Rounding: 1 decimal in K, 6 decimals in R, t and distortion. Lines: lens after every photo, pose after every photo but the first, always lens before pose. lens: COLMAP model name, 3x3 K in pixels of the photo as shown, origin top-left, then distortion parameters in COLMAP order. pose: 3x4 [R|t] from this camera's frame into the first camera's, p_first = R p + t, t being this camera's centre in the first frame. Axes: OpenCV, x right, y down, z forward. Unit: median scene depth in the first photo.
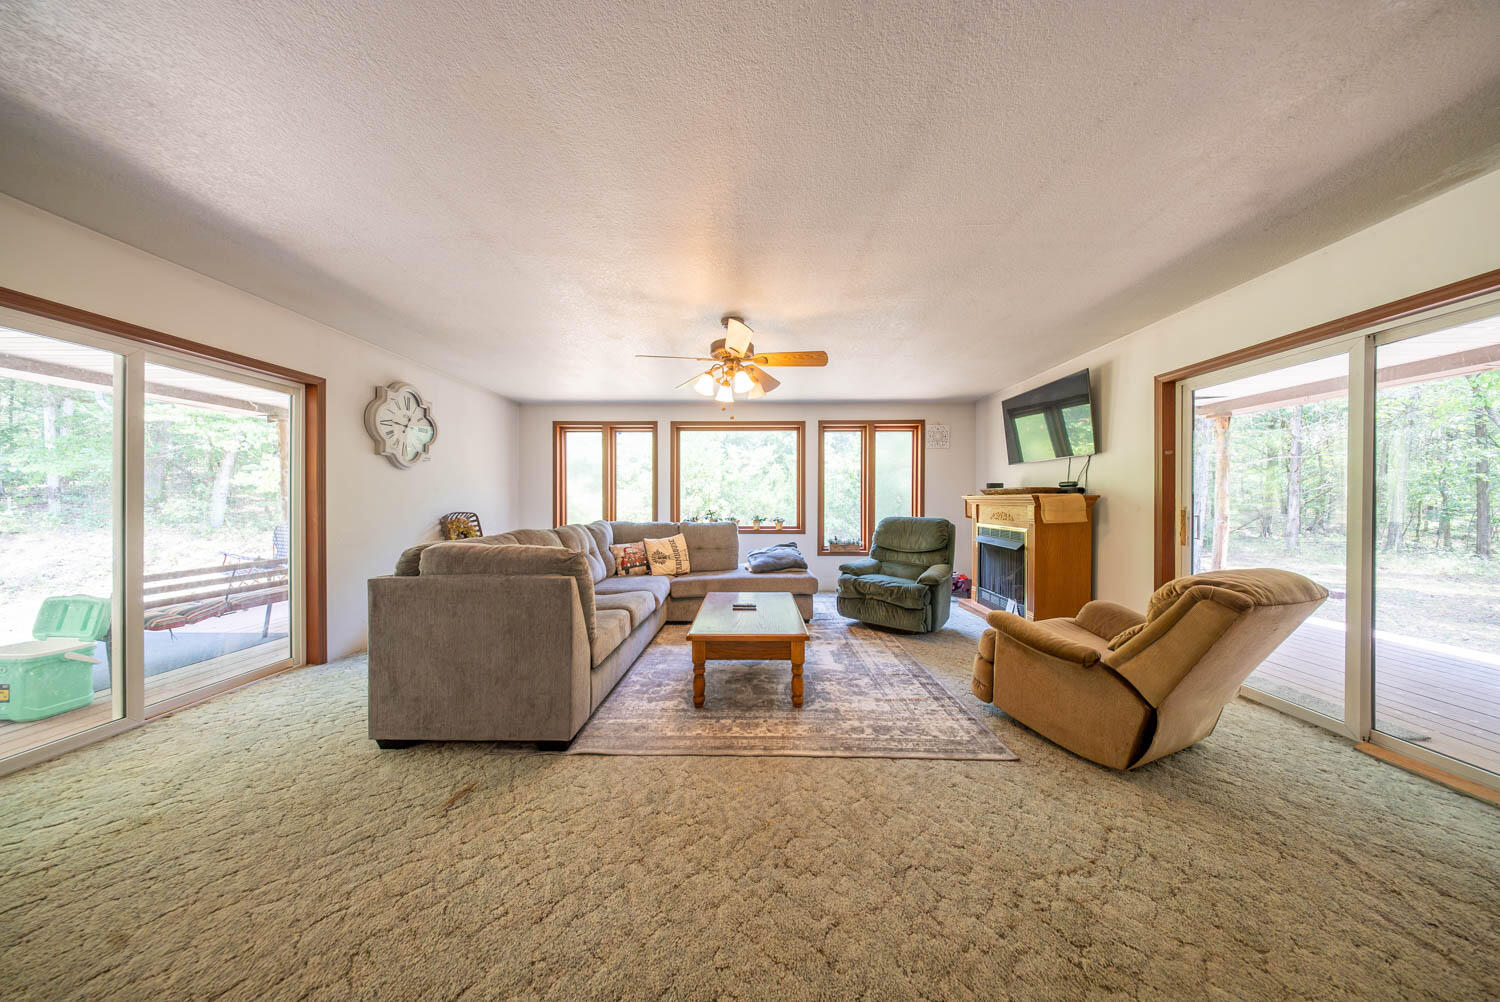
lens RADIAL K [[448.8, 0, 753.5], [0, 448.8, 502.8], [0, 0, 1]] dist [-0.000771, -0.000062]
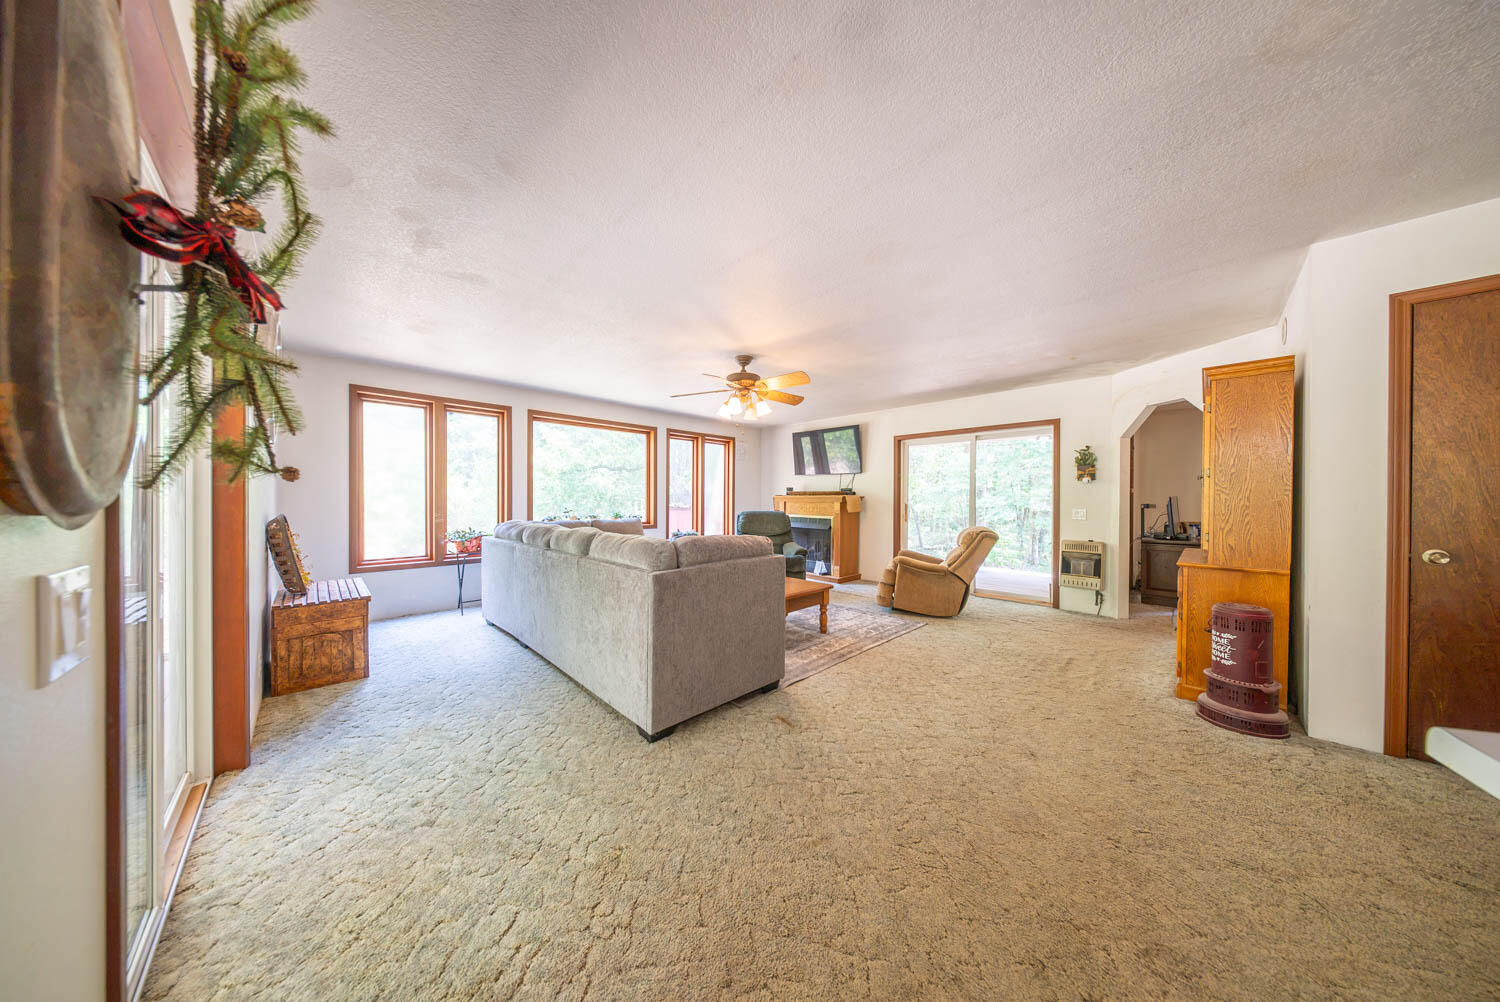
lens RADIAL K [[448.8, 0, 753.5], [0, 448.8, 502.8], [0, 0, 1]] dist [-0.000771, -0.000062]
pose [[0.691042, -0.001396, 0.722813, -0.632887], [-0.000749, 0.999996, 0.002648, 0.003313], [-0.722814, -0.002372, 0.691038, 0.063895]]
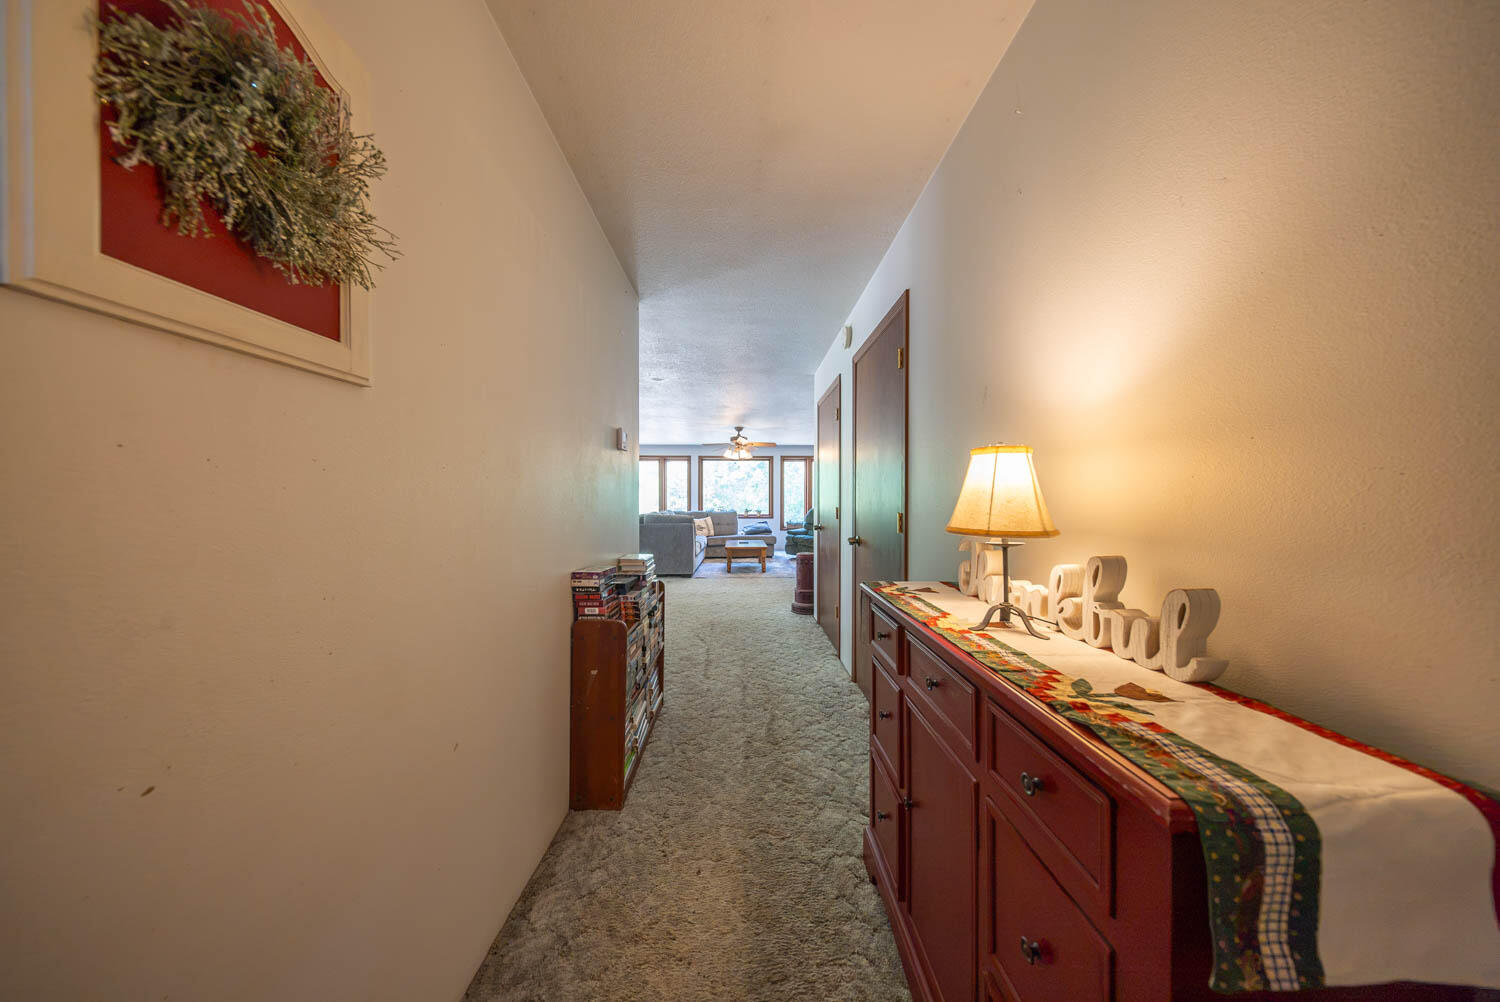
lens RADIAL K [[448.8, 0, 753.5], [0, 448.8, 502.8], [0, 0, 1]] dist [-0.000771, -0.000062]
pose [[0.999276, -0.000125, 0.038046, -0.039876], [0.000034, 0.999997, 0.002384, 0.002401], [-0.038046, -0.002381, 0.999273, -0.969903]]
